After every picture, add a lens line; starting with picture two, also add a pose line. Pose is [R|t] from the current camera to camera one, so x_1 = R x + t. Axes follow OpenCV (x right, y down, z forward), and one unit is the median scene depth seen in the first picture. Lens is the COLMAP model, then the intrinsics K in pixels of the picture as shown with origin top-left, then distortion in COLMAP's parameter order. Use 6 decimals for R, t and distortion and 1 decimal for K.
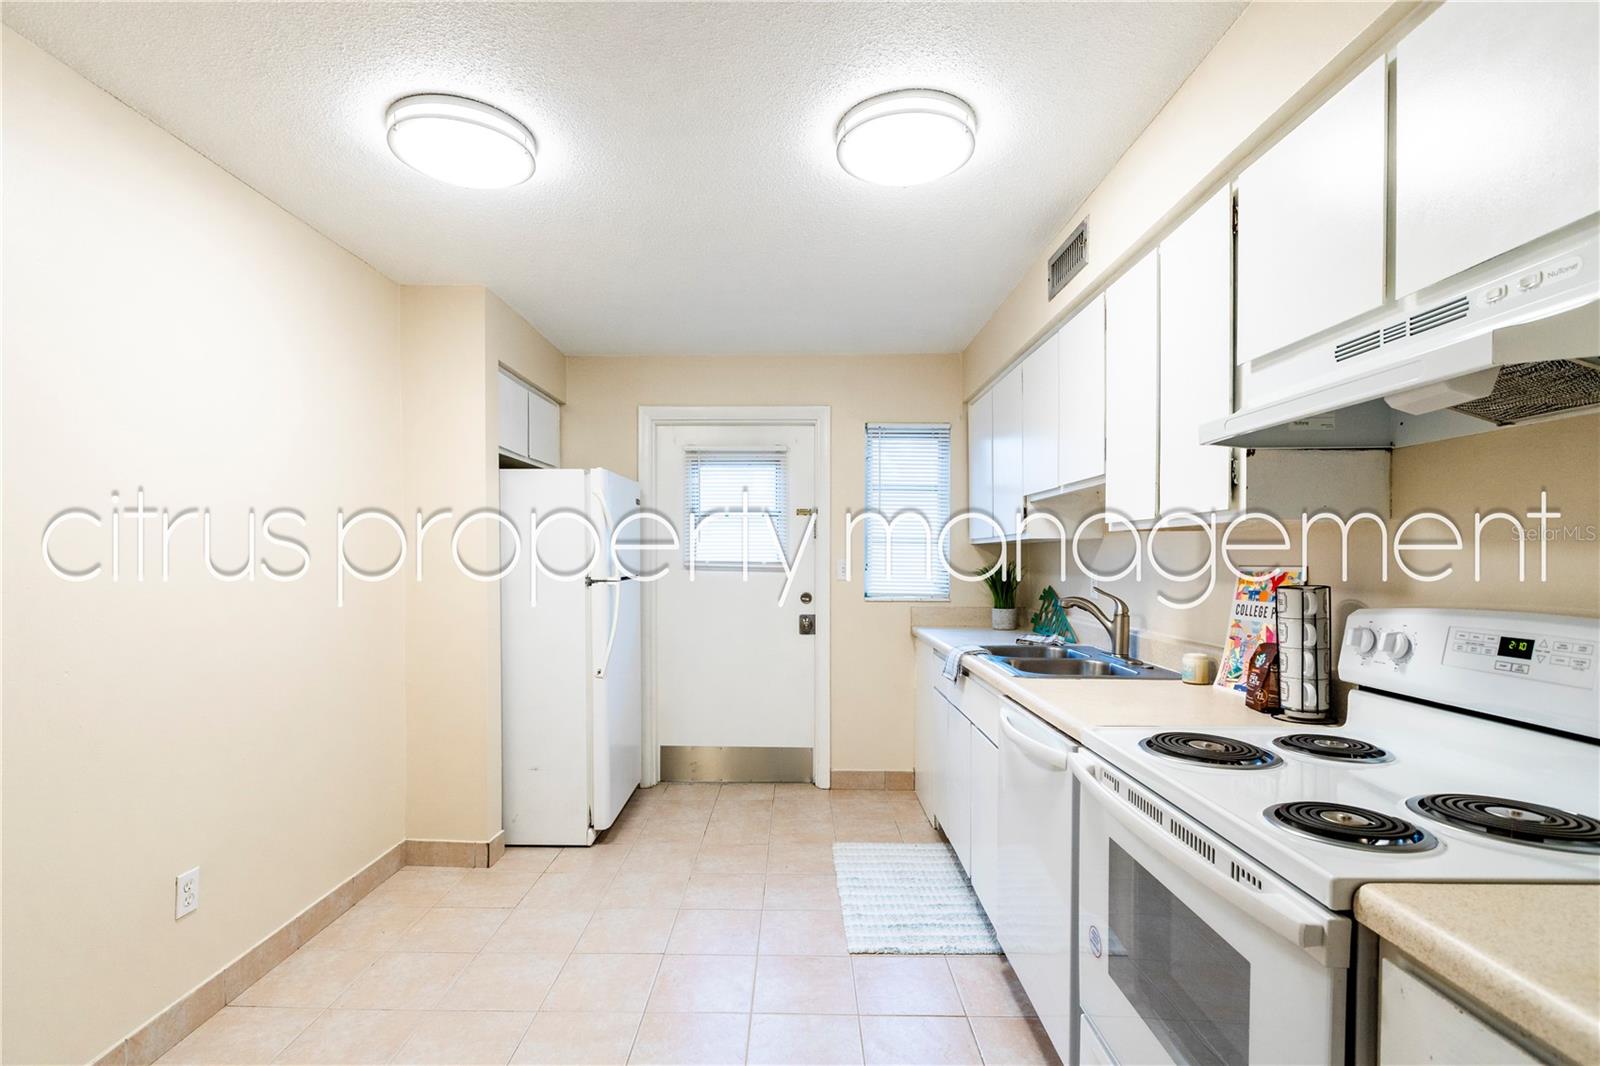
lens RADIAL K [[739.4, 0, 792.8], [0, 739.4, 564.1], [0, 0, 1]] dist [-0.000796, -0.000080]
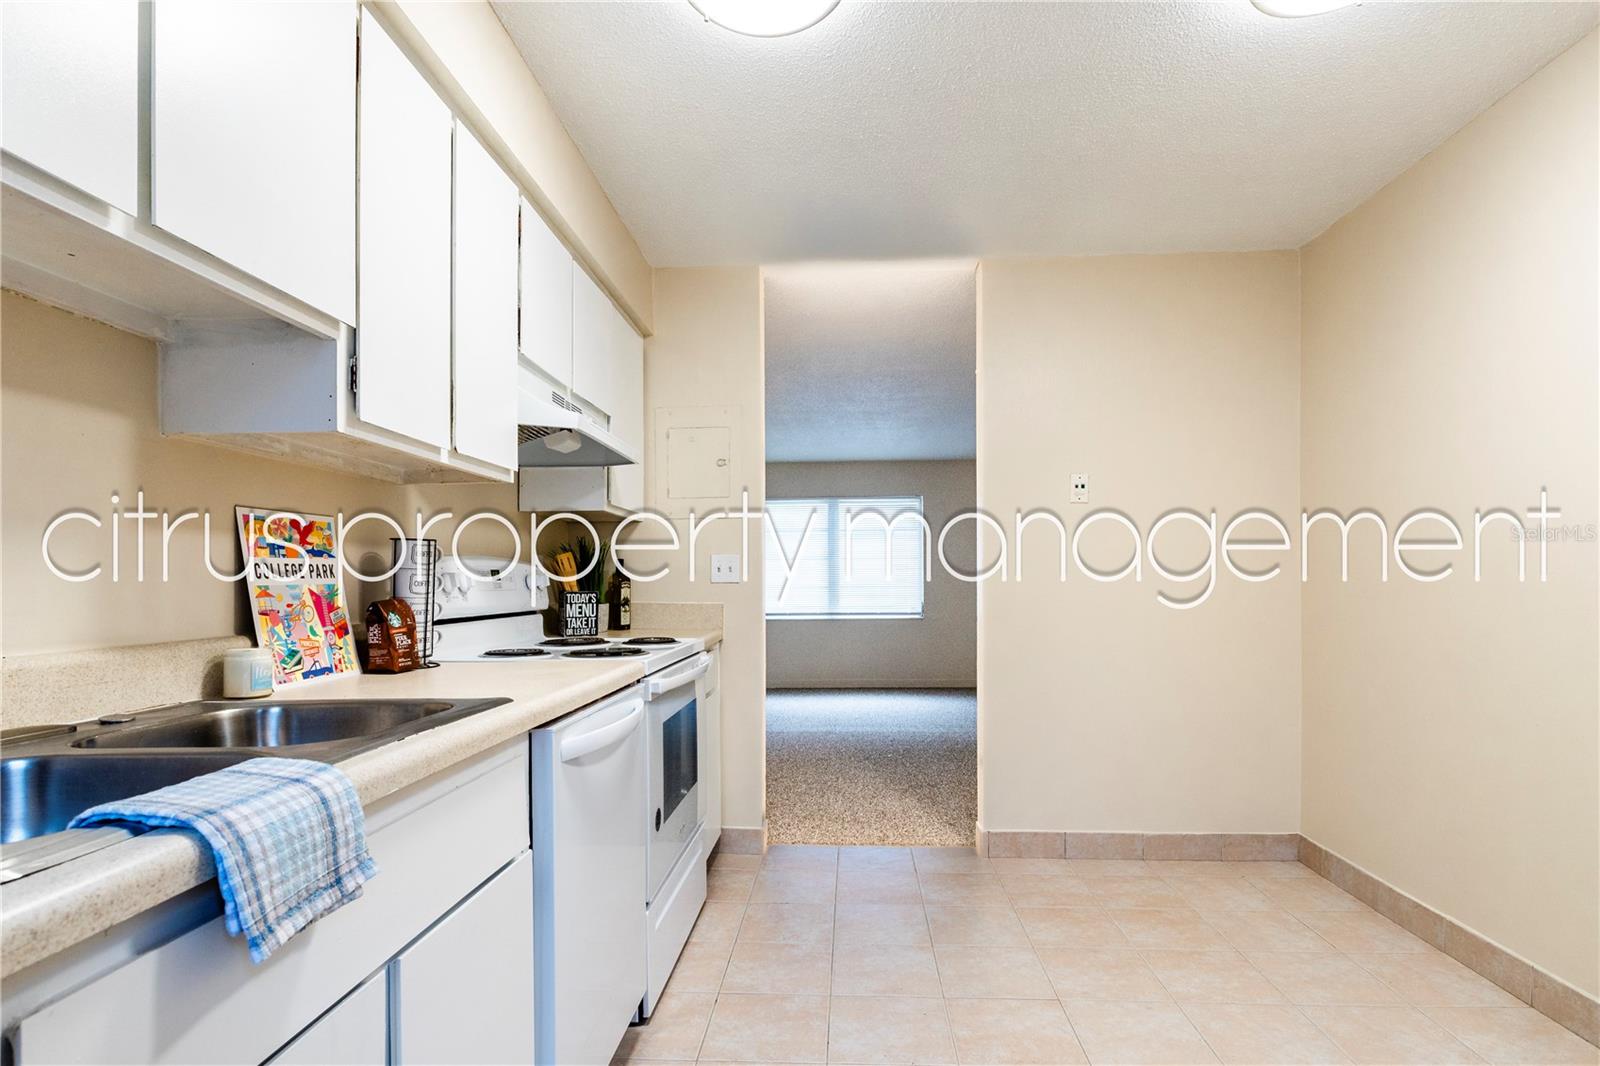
lens RADIAL K [[789.2, 0, 809.0], [0, 789.2, 573.7], [0, 0, 1]] dist [0.000956, 0.000435]
pose [[-0.998847, 0.007395, 0.047425, 0.051795], [0.007391, 0.999973, -0.000248, 0.055266], [-0.047426, 0.000103, -0.998875, 1.385217]]
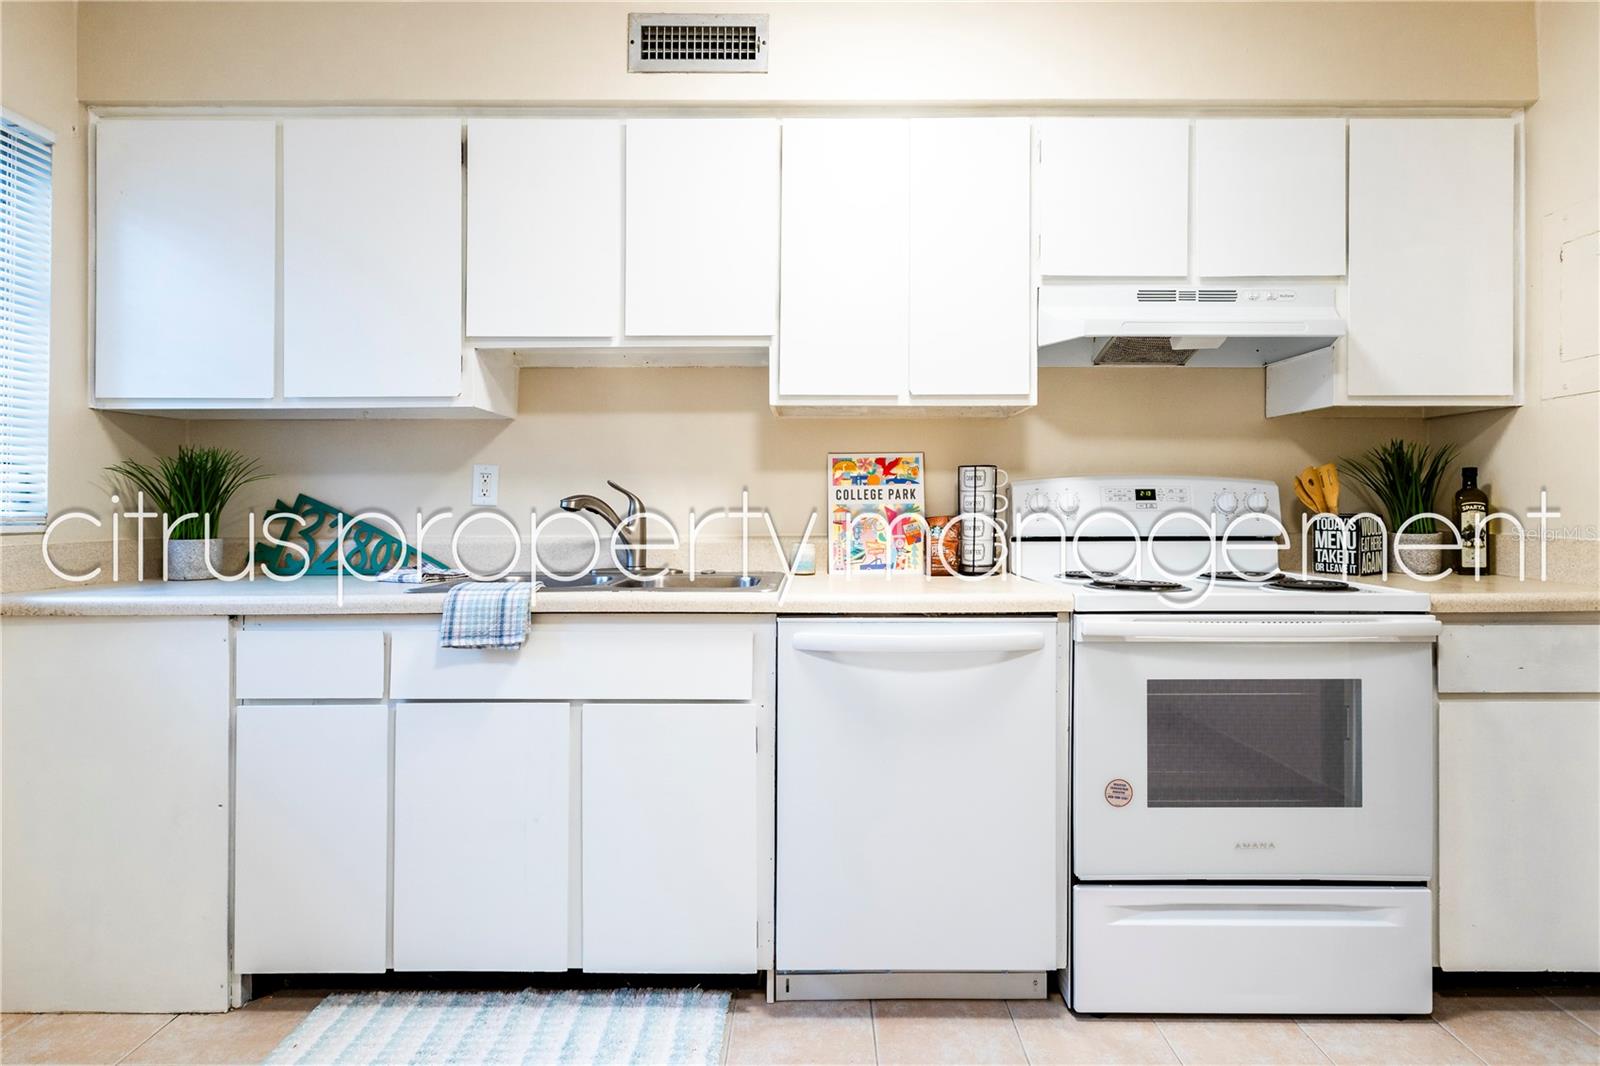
lens RADIAL K [[808.9, 0, 815.4], [0, 808.9, 491.0], [0, 0, 1]] dist [-0.000169, 0.000451]
pose [[-0.005668, 0.015645, 0.999862, -0.432174], [0.010849, 0.999820, -0.015583, 0.059830], [-0.999925, 0.010759, -0.005836, 0.847419]]
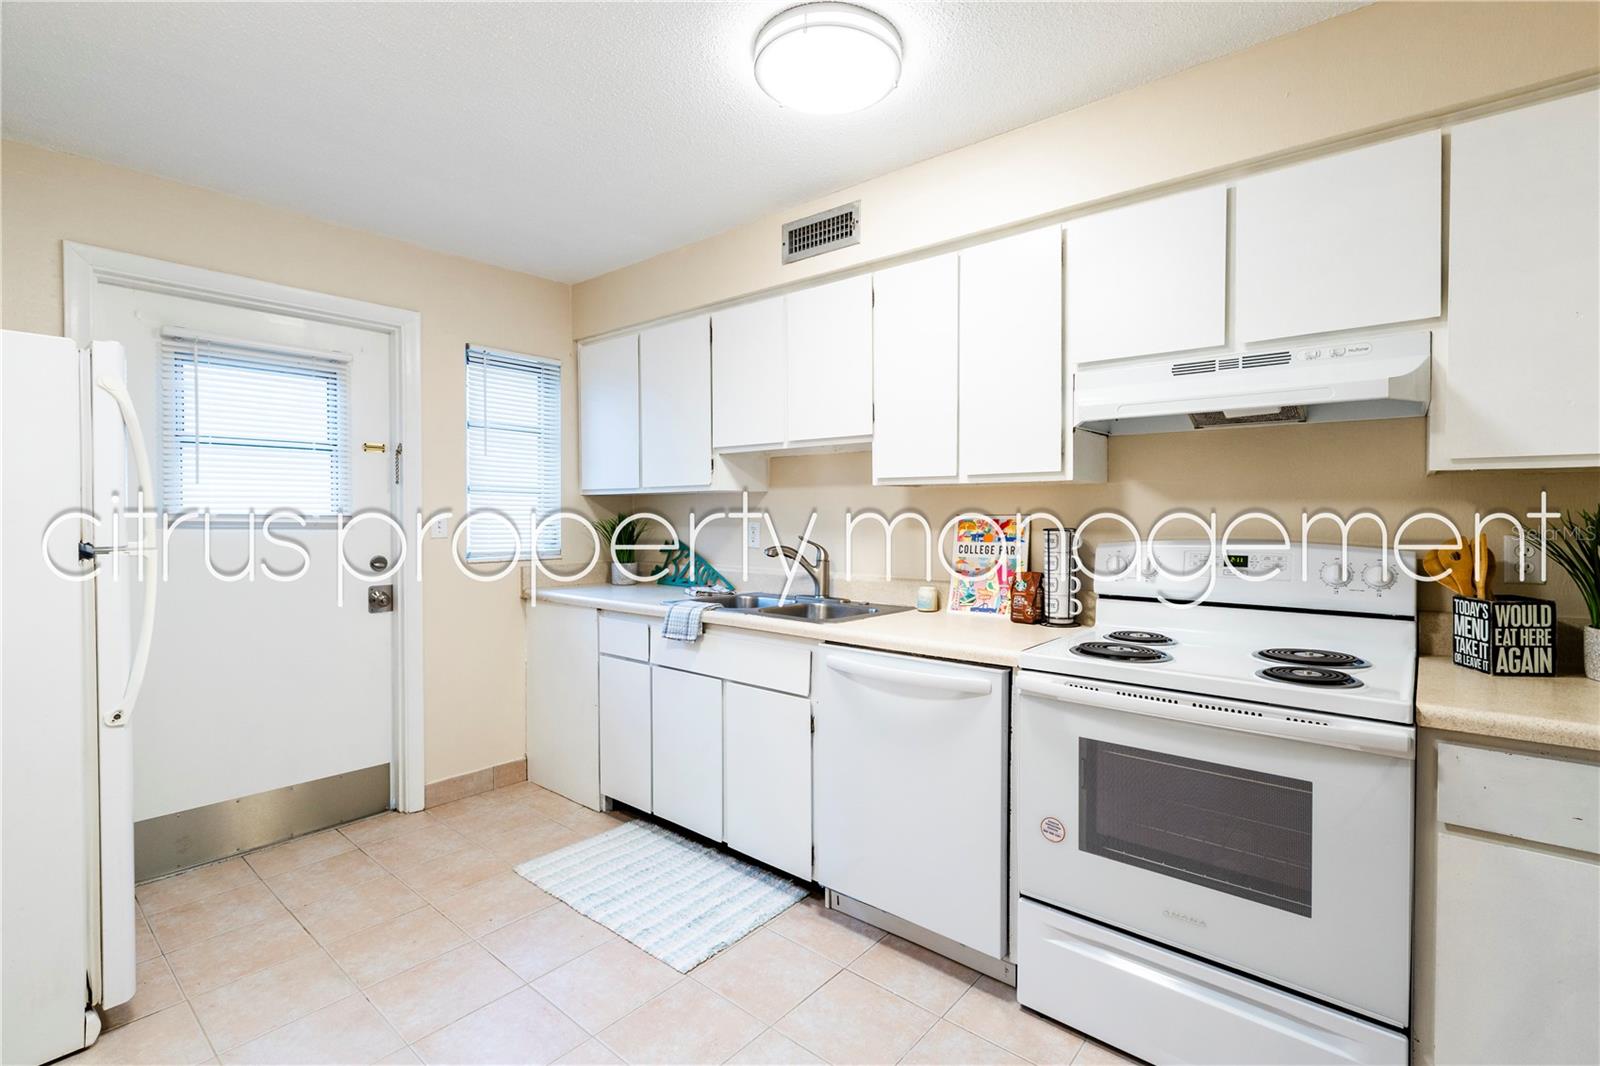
lens RADIAL K [[724.4, 0, 798.5], [0, 724.4, 516.3], [0, 0, 1]] dist [0.000611, 0.000139]
pose [[0.636640, -0.004772, 0.771146, -0.444854], [0.007242, 0.999974, 0.000209, 0.001599], [-0.771127, 0.005451, 0.636658, 0.340224]]
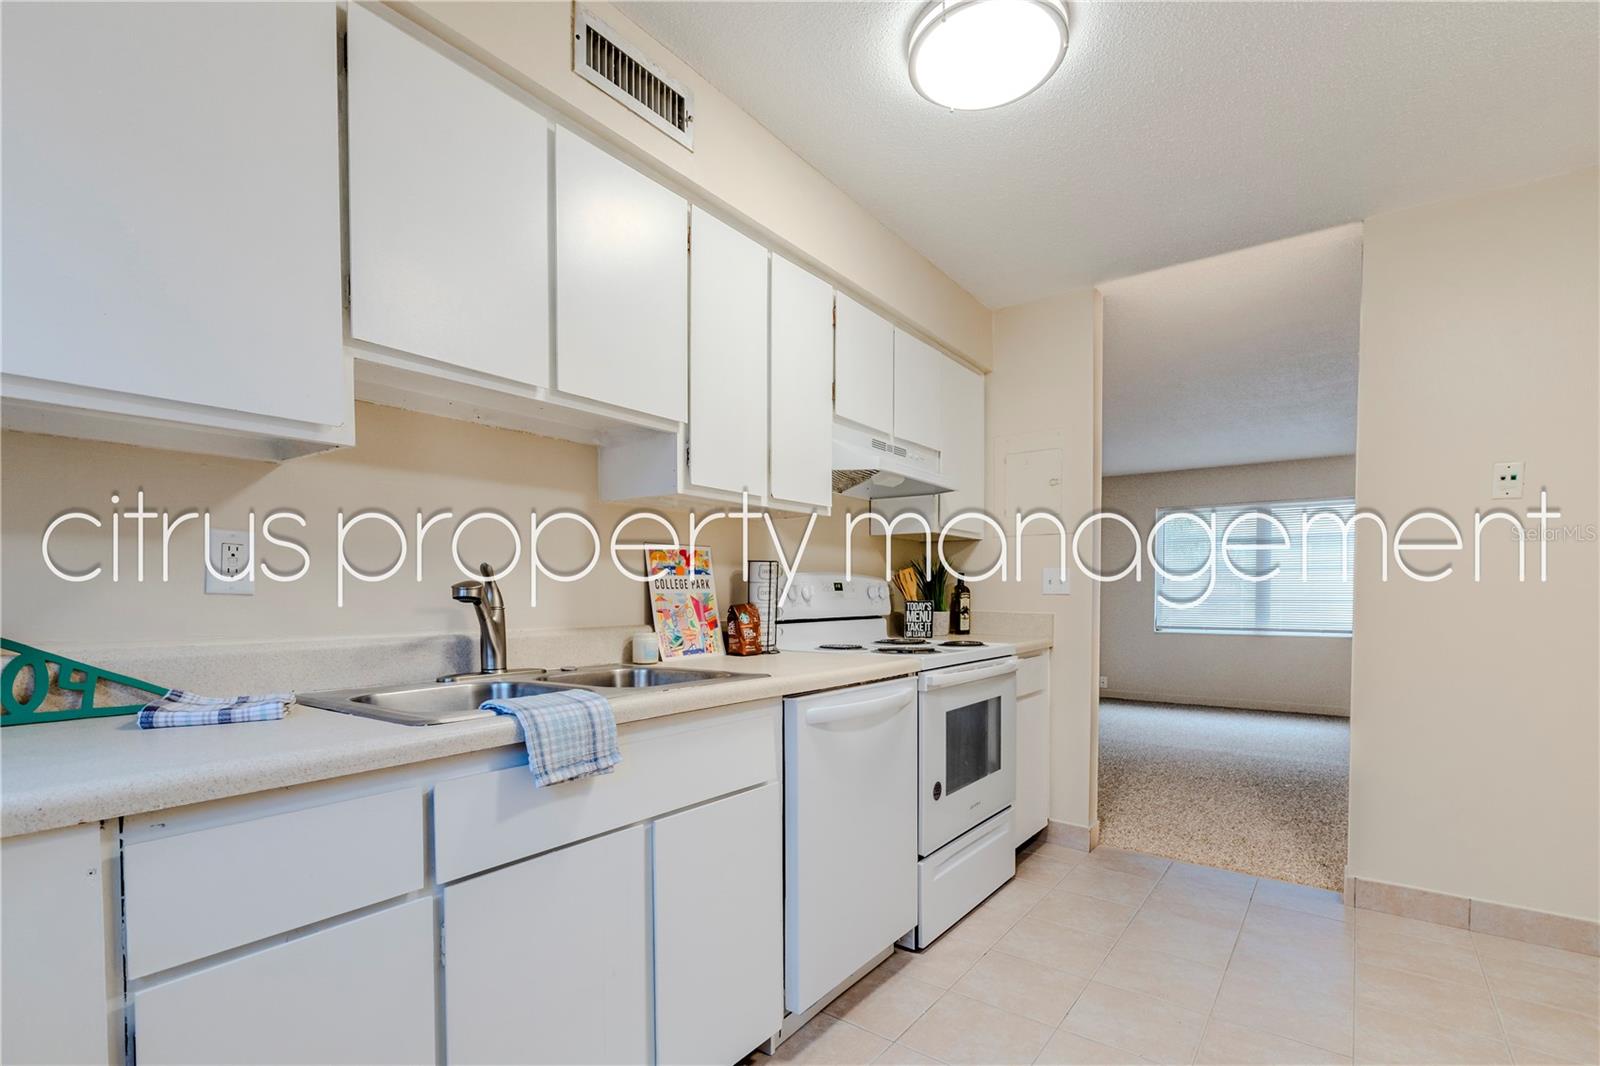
lens RADIAL K [[737.9, 0, 797.2], [0, 737.9, 610.8], [0, 0, 1]] dist [-0.000476, 0.000109]
pose [[-0.803540, -0.014919, 0.595063, -0.152308], [0.004716, 0.999495, 0.031427, 0.054857], [-0.595232, 0.028060, -0.803064, 1.410056]]
